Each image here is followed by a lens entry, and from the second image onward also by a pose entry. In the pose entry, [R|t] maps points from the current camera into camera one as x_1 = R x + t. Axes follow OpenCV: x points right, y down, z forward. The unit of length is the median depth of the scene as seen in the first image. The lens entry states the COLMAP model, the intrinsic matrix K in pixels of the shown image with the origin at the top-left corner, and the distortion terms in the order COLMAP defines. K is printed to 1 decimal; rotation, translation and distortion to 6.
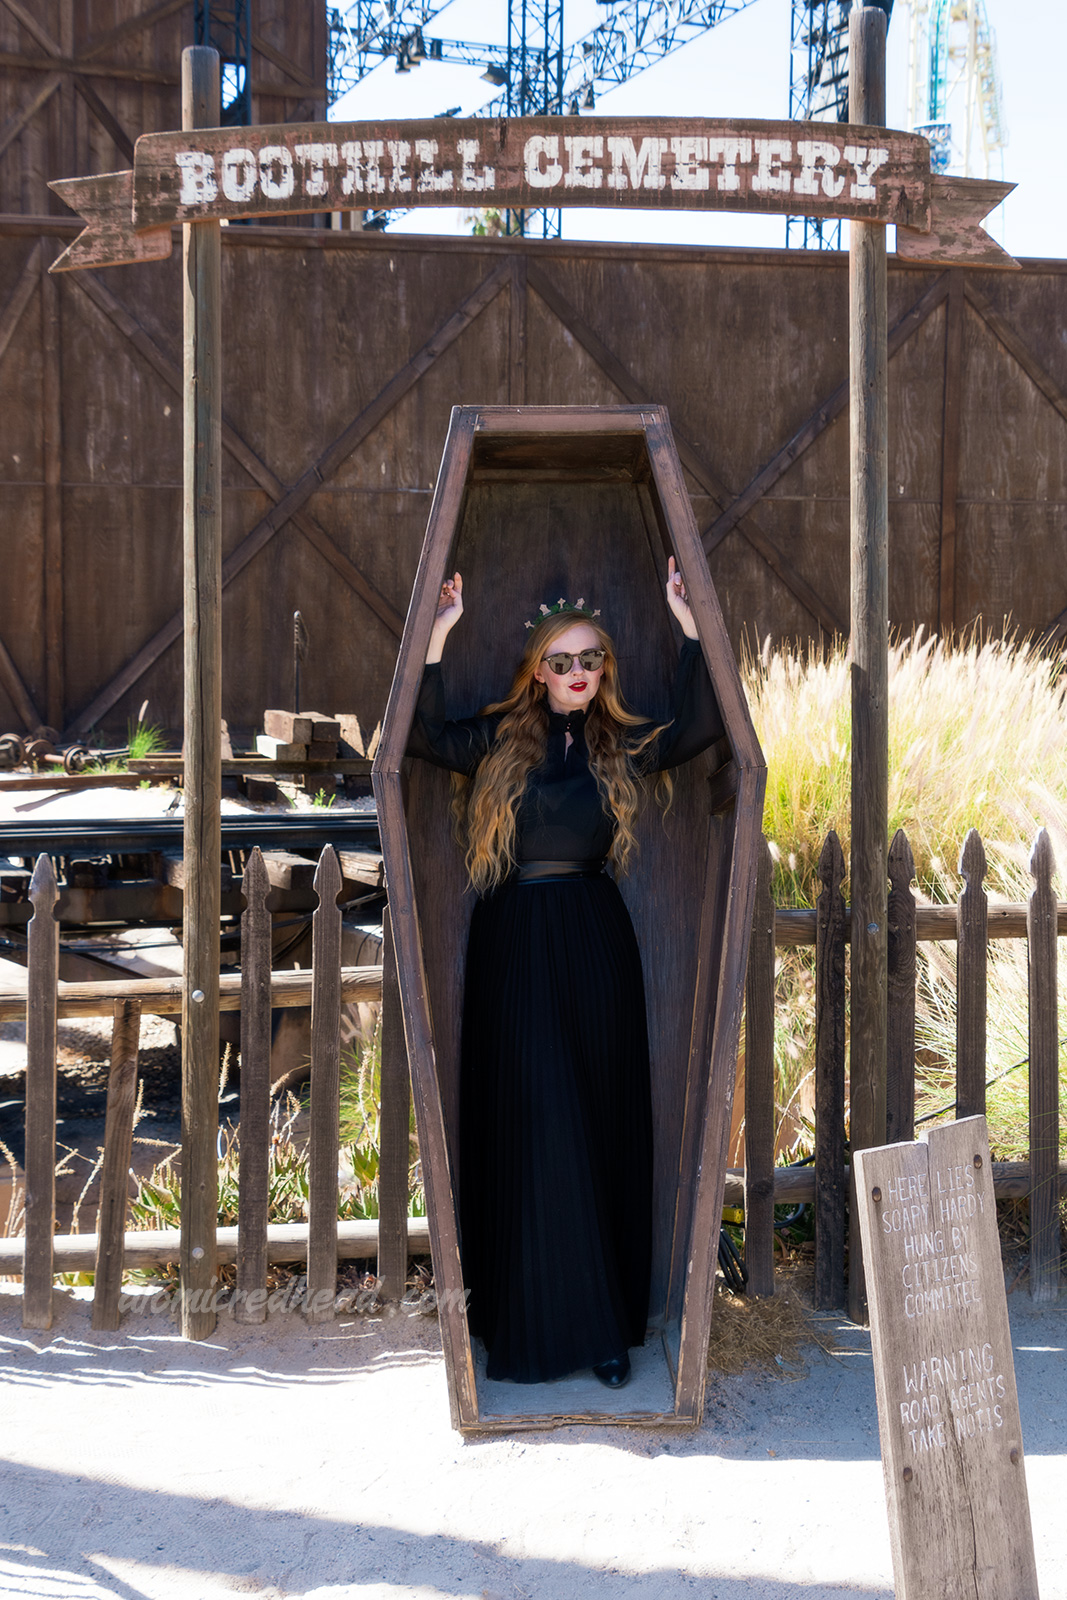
lens RADIAL K [[2036.0, 0, 496.2], [0, 2036.0, 812.3], [0, 0, 1]] dist [0.054522, -0.046741]
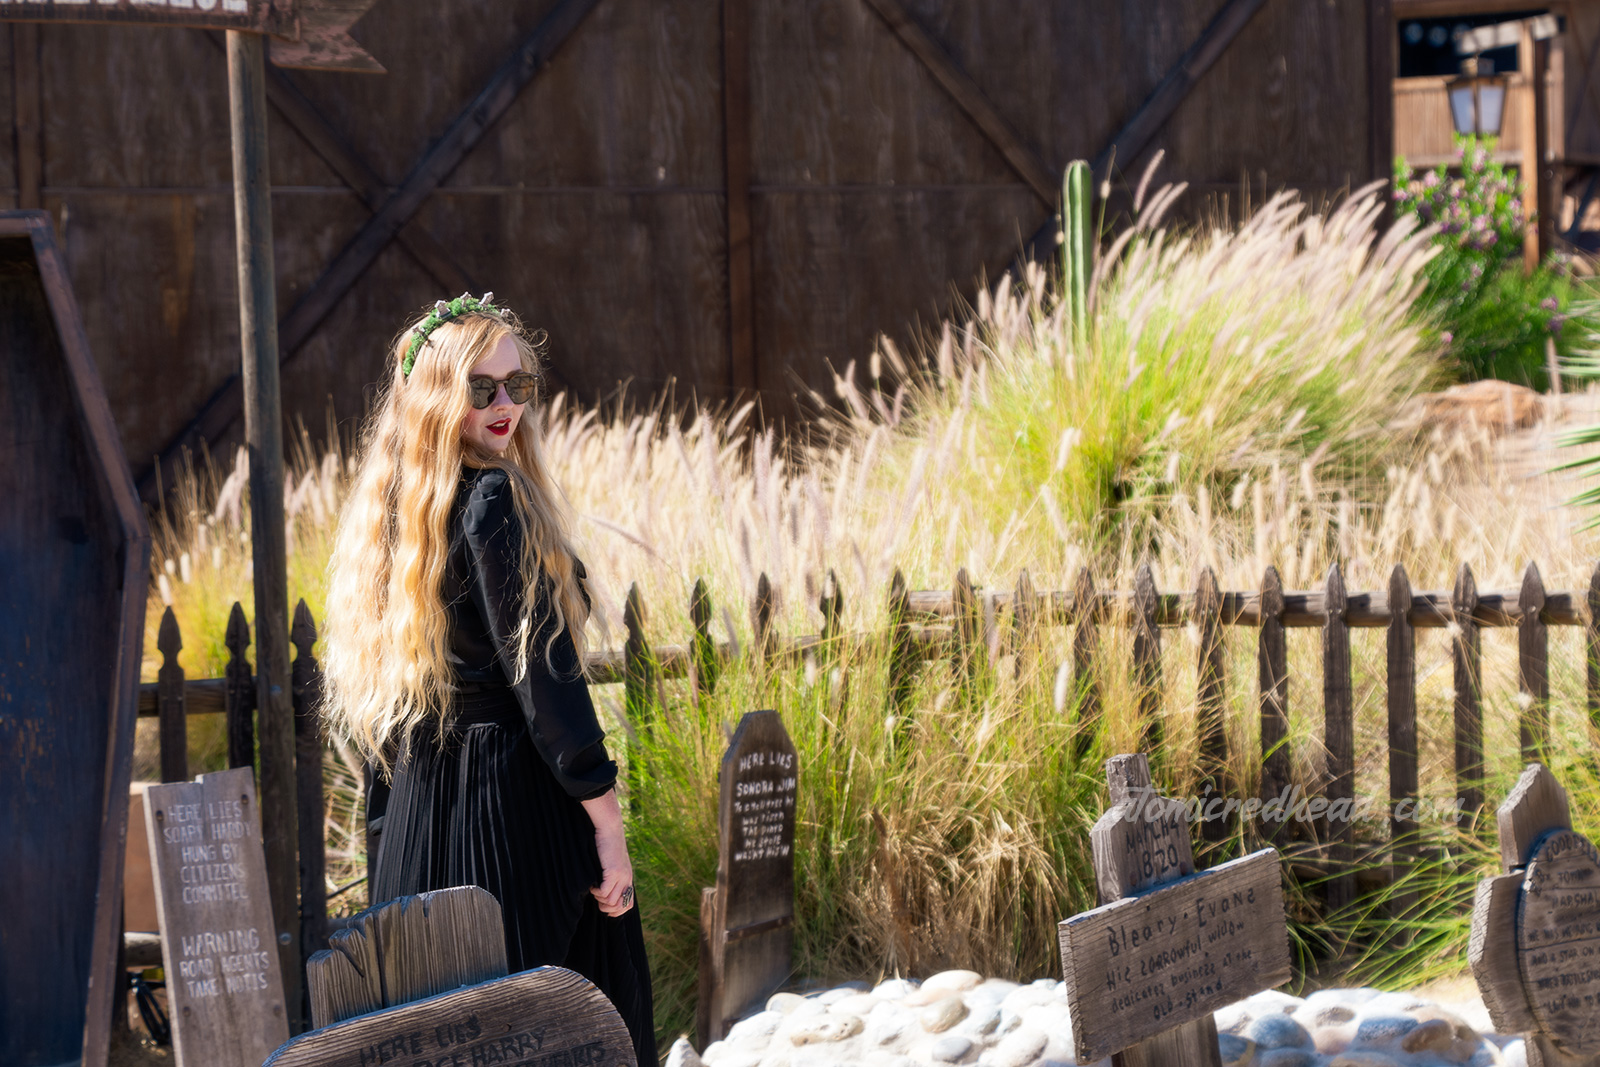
lens RADIAL K [[4587.4, 0, 802.2], [0, 4587.4, 615.4], [0, 0, 1]] dist [0.064076, 0.374169]
pose [[0.988063, -0.036266, 0.149723, 0.027276], [0.042670, 0.998297, -0.039780, 0.034237], [-0.148026, 0.045694, 0.987927, -0.384437]]
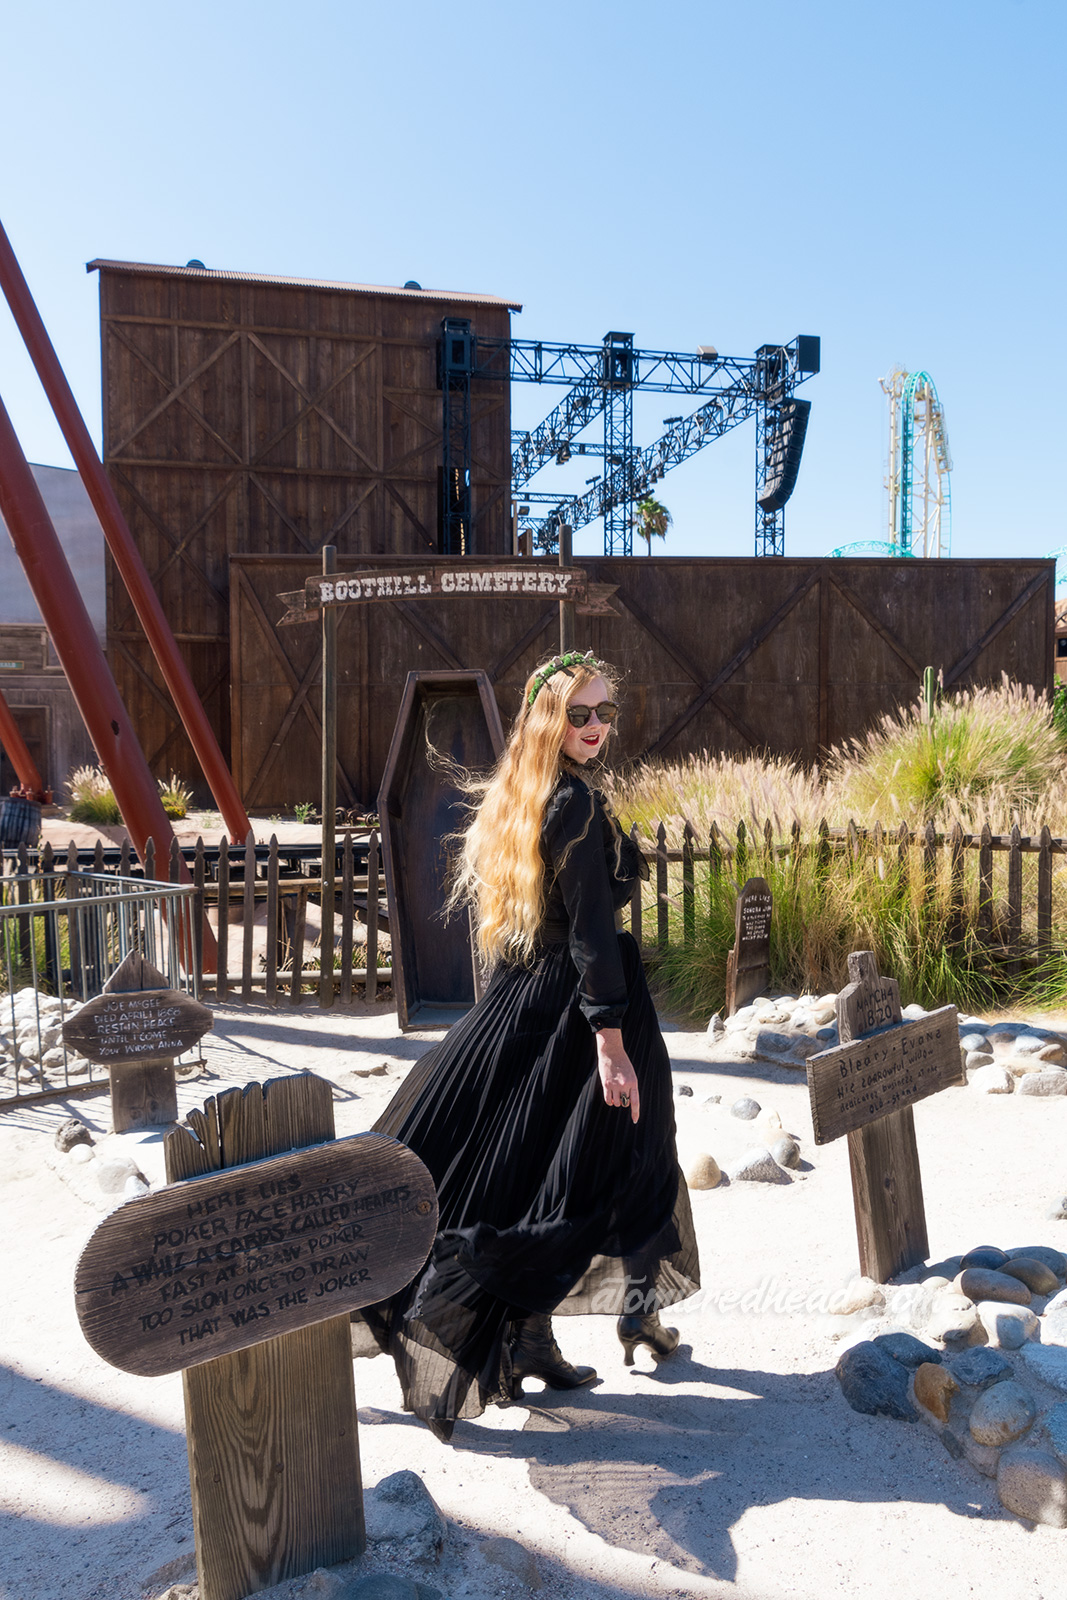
lens RADIAL K [[1223.7, 0, 529.7], [0, 1223.7, 813.5], [0, 0, 1]] dist [0.003640, 0.001924]
pose [[0.992192, -0.005810, -0.124588, 0.092056], [0.000513, 0.999096, -0.042509, 0.017958], [0.124722, 0.042113, 0.991298, -0.168651]]
